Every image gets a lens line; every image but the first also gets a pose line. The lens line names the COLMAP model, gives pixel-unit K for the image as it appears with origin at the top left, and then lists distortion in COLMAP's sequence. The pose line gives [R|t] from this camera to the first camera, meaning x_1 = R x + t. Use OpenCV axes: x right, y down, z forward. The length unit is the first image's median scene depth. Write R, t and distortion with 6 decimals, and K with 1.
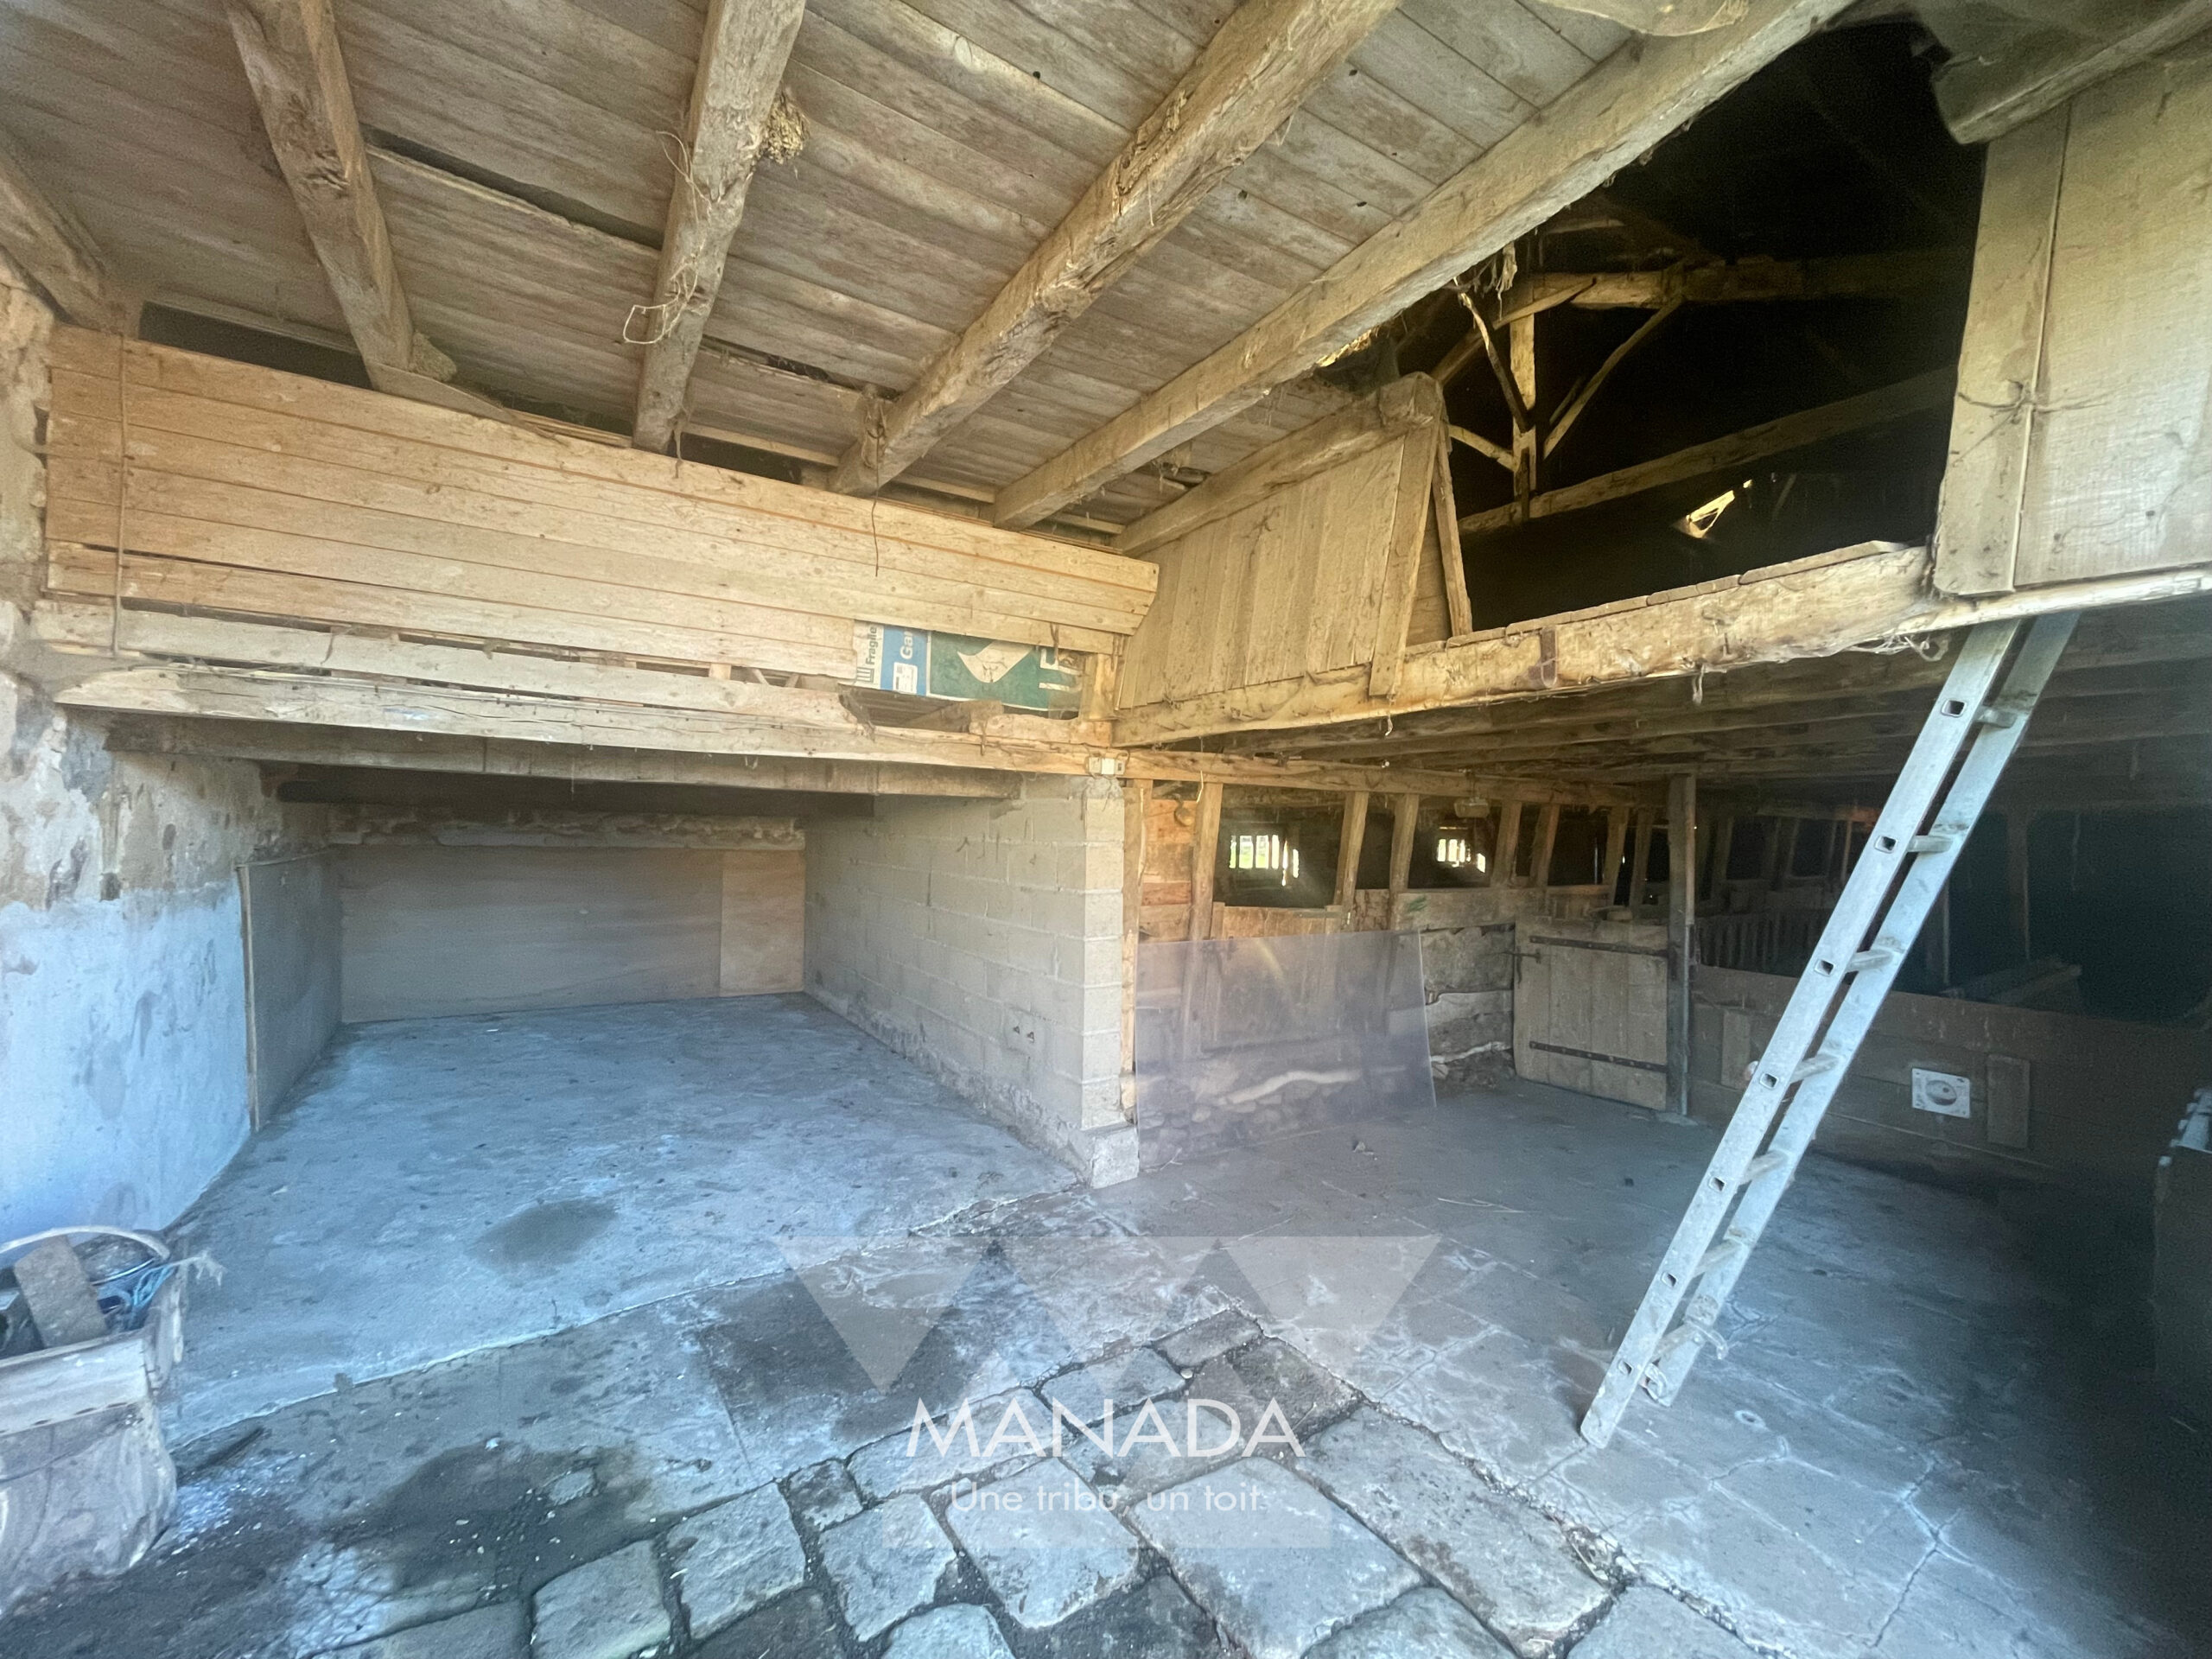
lens RADIAL K [[897.7, 0, 1091.6], [0, 897.7, 820.9], [0, 0, 1]] dist [-0.003667, -0.000967]
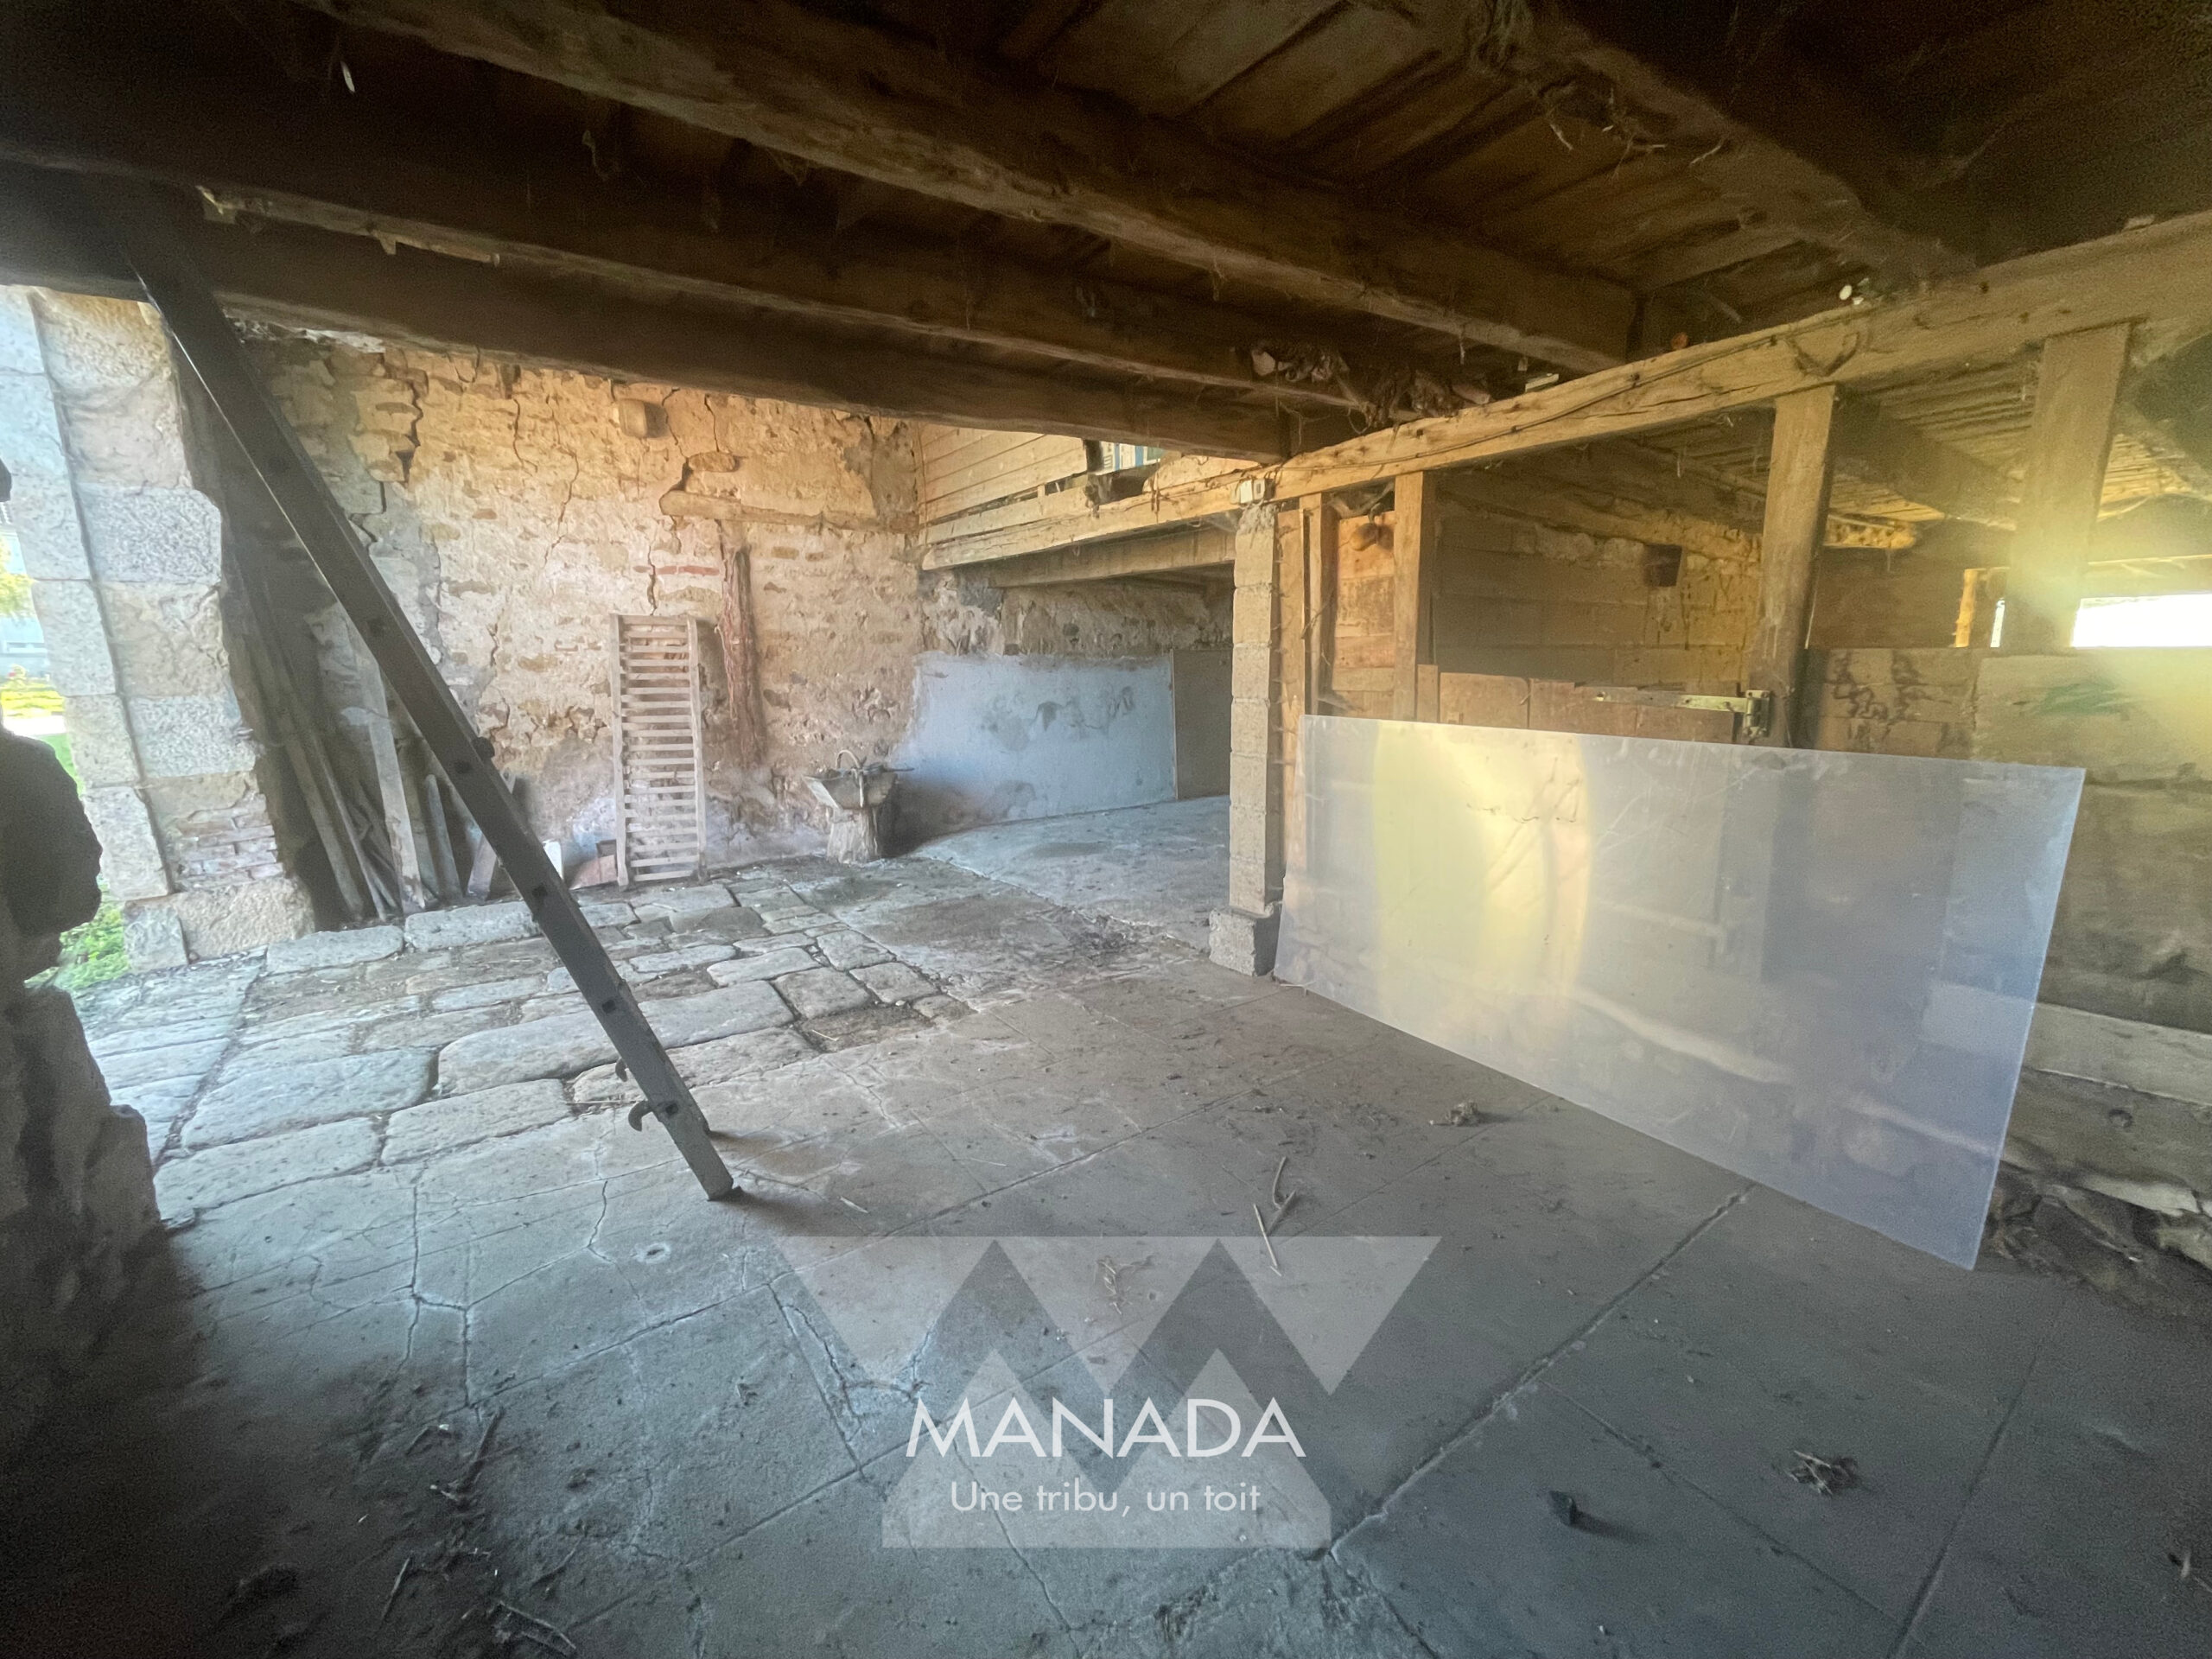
lens RADIAL K [[897.7, 0, 1112.2], [0, 897.7, 833.1], [0, 0, 1]] dist [-0.003667, -0.000967]
pose [[0.025280, 0.170139, -0.985096, 1.197322], [0.018614, 0.985160, 0.170628, 0.144201], [0.999507, -0.022650, 0.021738, 1.142601]]
